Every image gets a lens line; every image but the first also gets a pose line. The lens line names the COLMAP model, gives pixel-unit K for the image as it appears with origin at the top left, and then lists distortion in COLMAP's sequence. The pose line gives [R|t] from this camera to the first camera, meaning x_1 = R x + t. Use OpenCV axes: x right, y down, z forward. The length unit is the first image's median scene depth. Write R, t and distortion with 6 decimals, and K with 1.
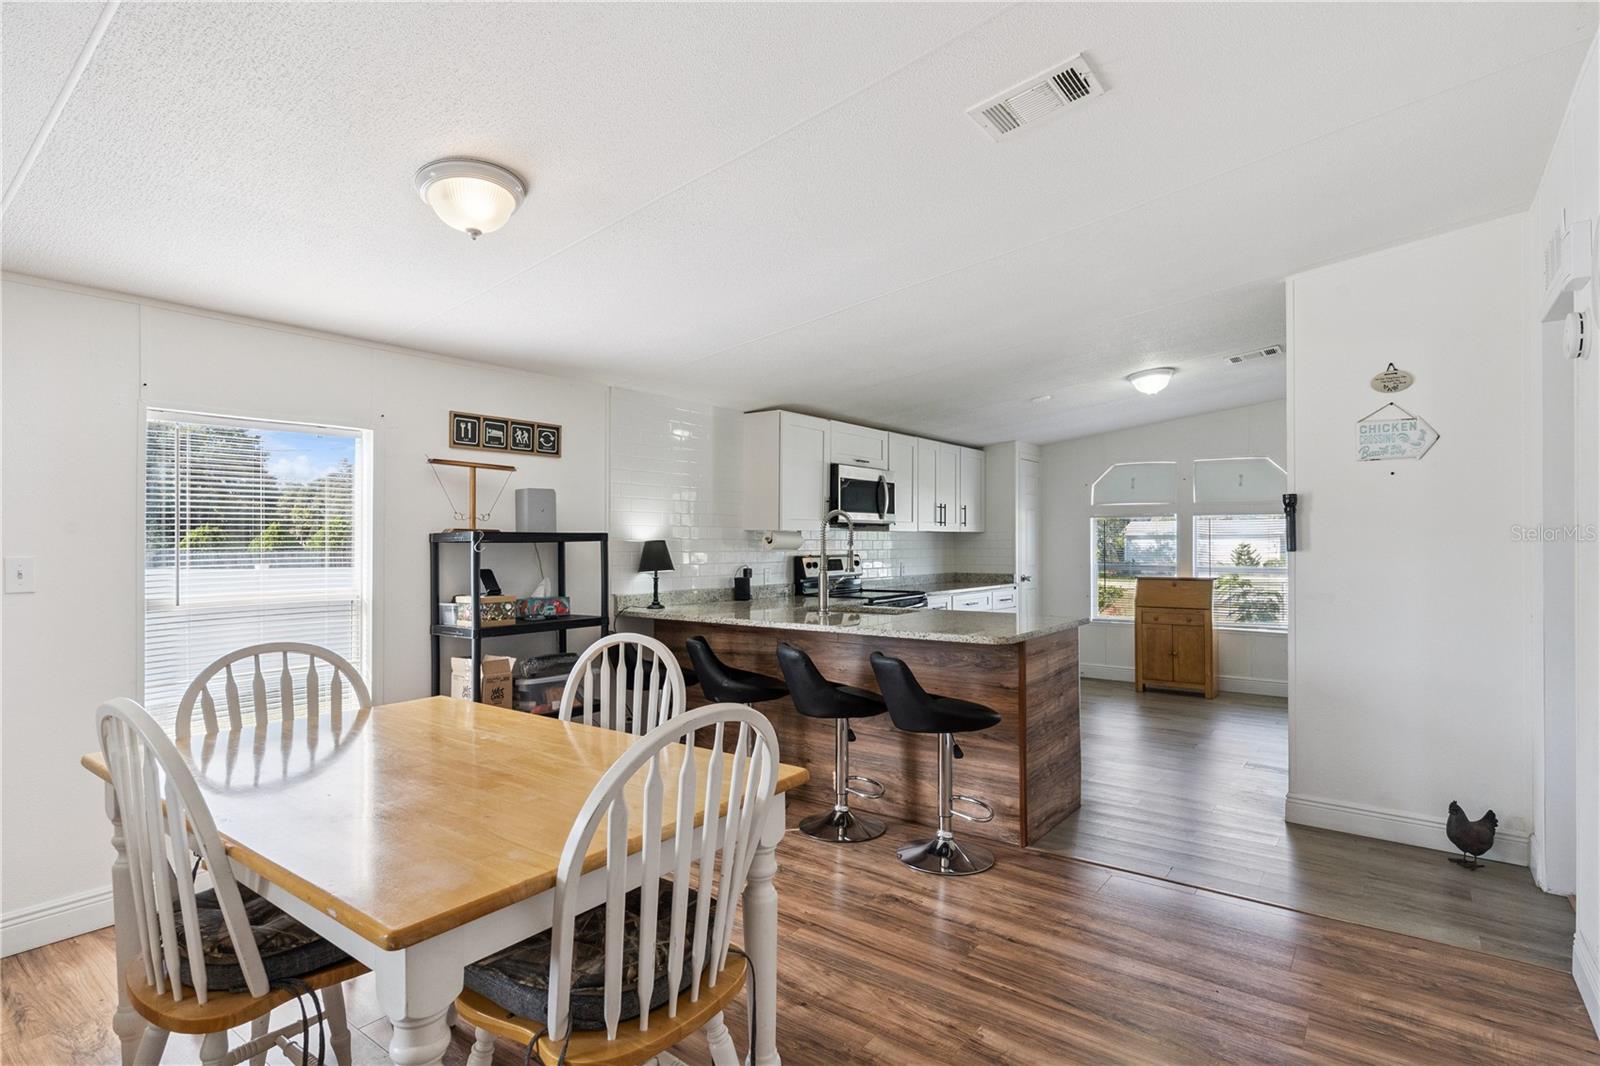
lens RADIAL K [[817.1, 0, 800.0], [0, 817.1, 533.0], [0, 0, 1]] dist [0.000359, 0.000113]
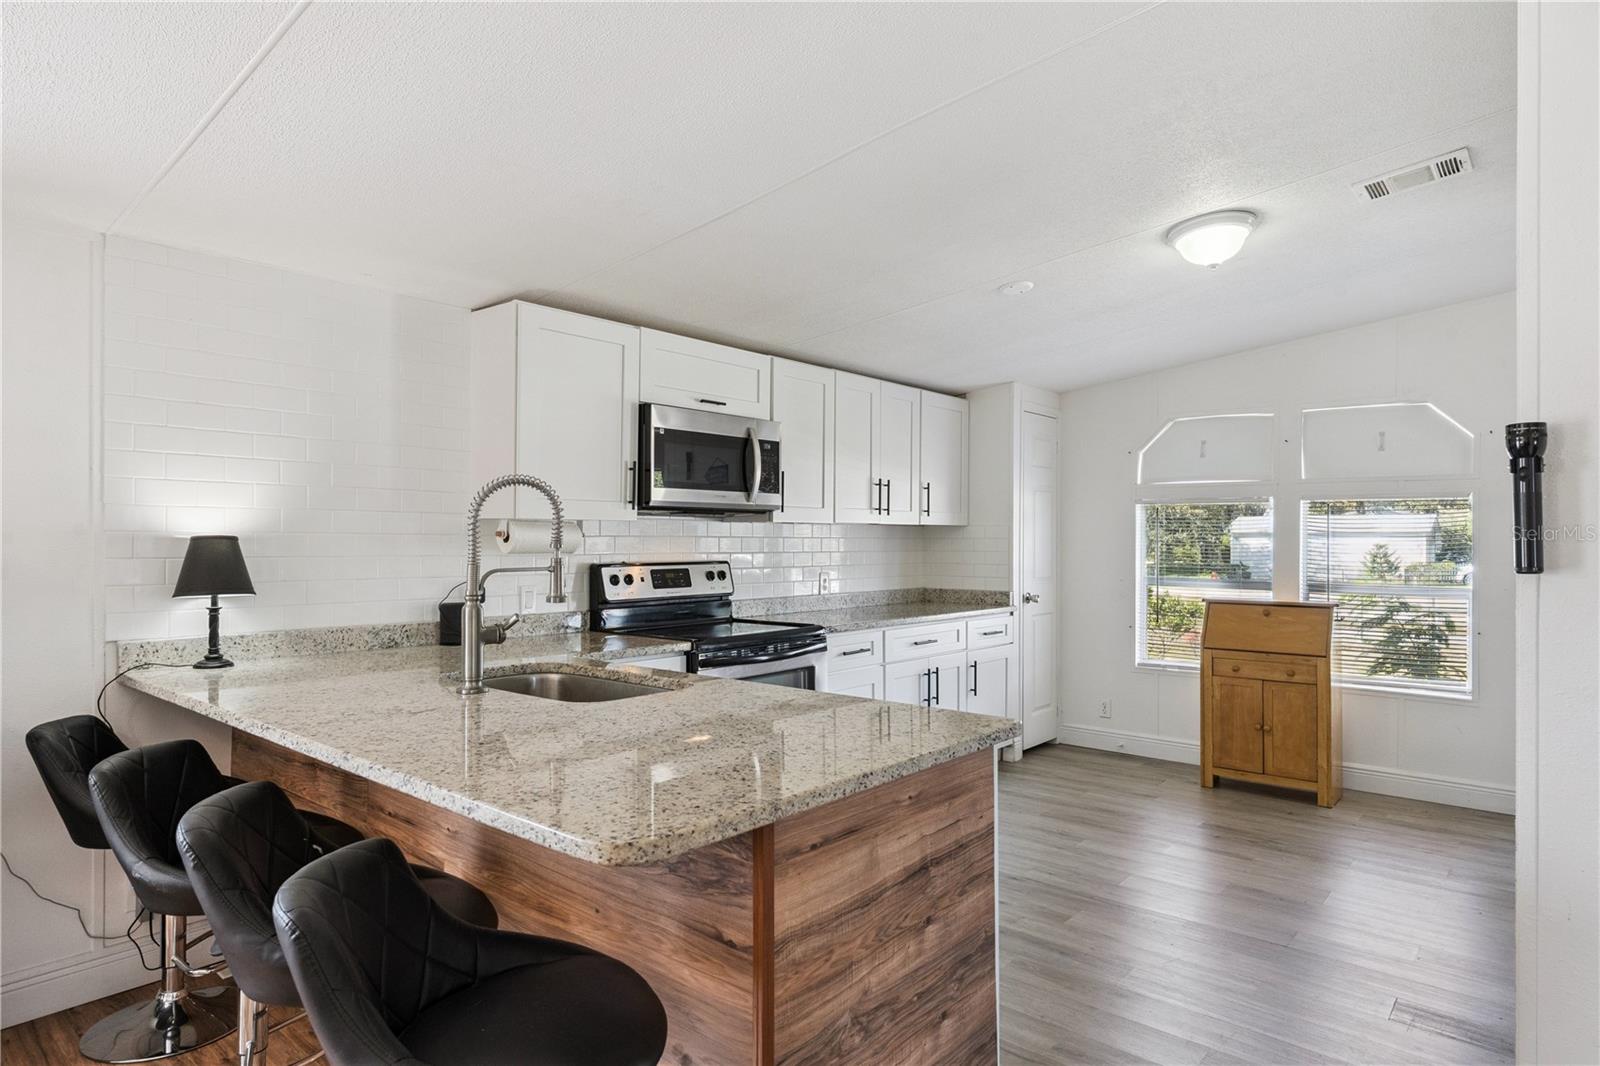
lens RADIAL K [[916.7, 0, 800.0], [0, 916.7, 533.0], [0, 0, 1]] dist [-0.003143, -0.001175]
pose [[0.997787, 0.004920, -0.066307, 0.179943], [-0.004590, 0.999976, 0.005128, 0.002049], [0.066331, -0.004812, 0.997786, 0.343050]]
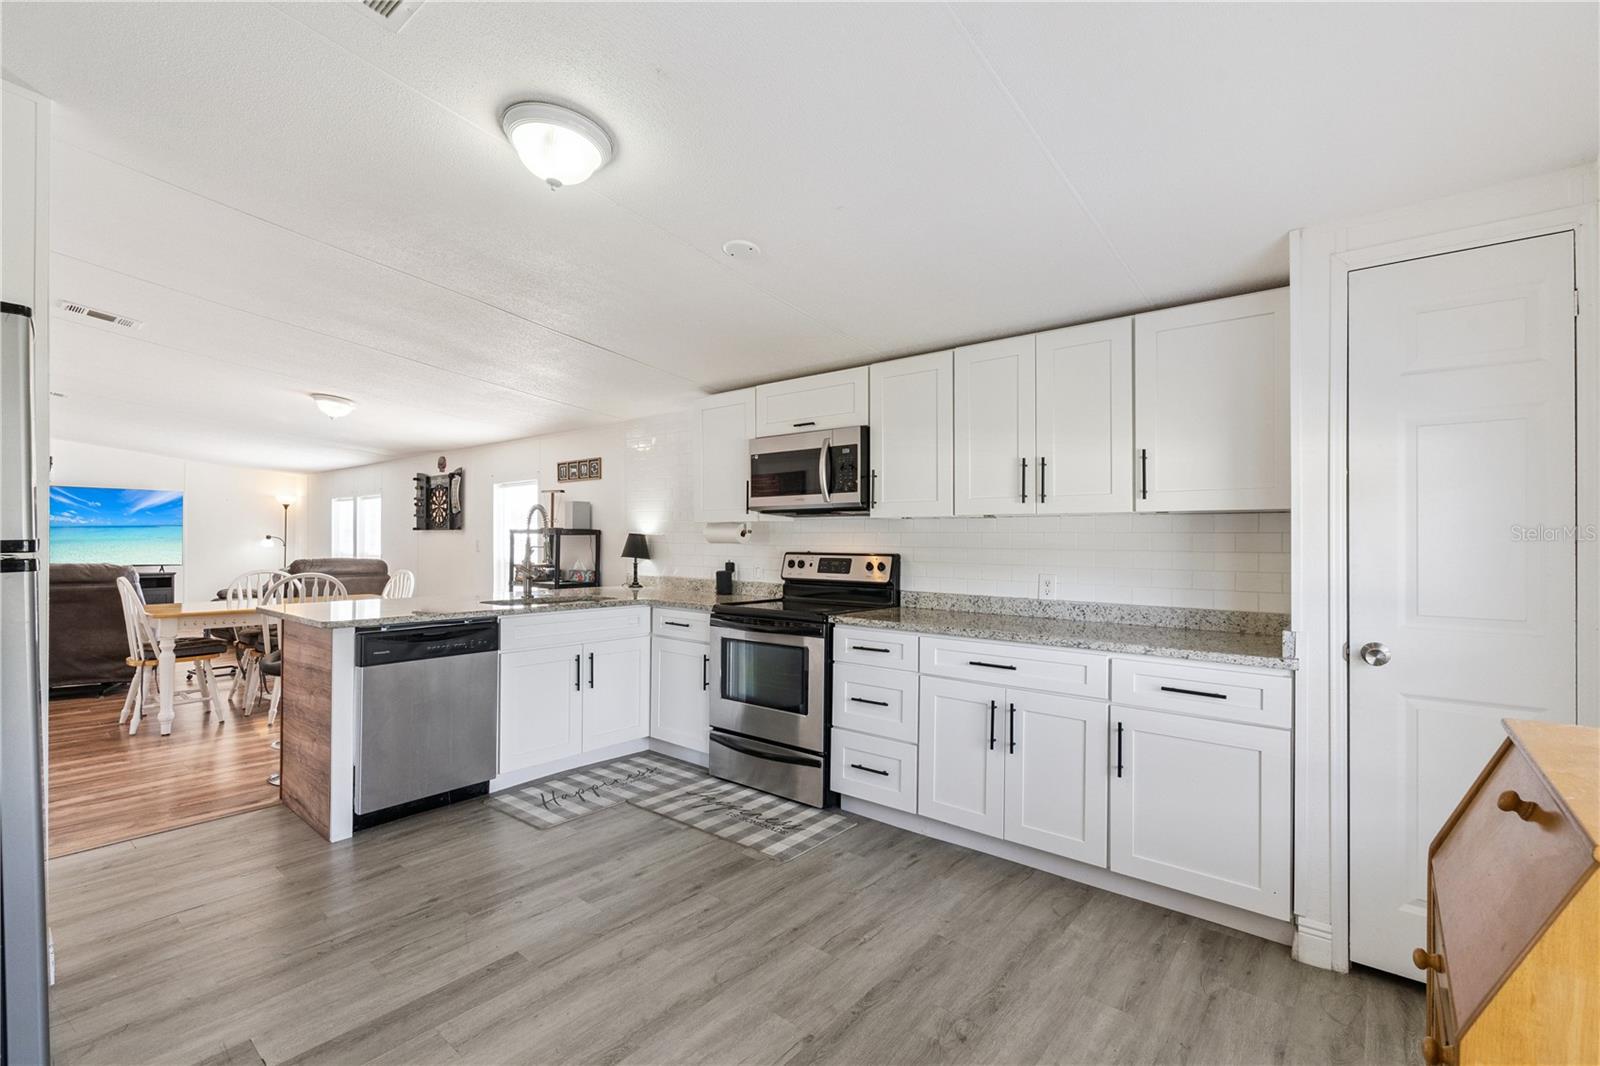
lens RADIAL K [[706.5, 0, 800.0], [0, 706.5, 533.0], [0, 0, 1]] dist [0.000093, -0.000006]
pose [[-0.047974, -0.005973, -0.998831, 0.694001], [0.008211, 0.999946, -0.006374, 0.012904], [0.998815, -0.008507, -0.047923, 1.007123]]
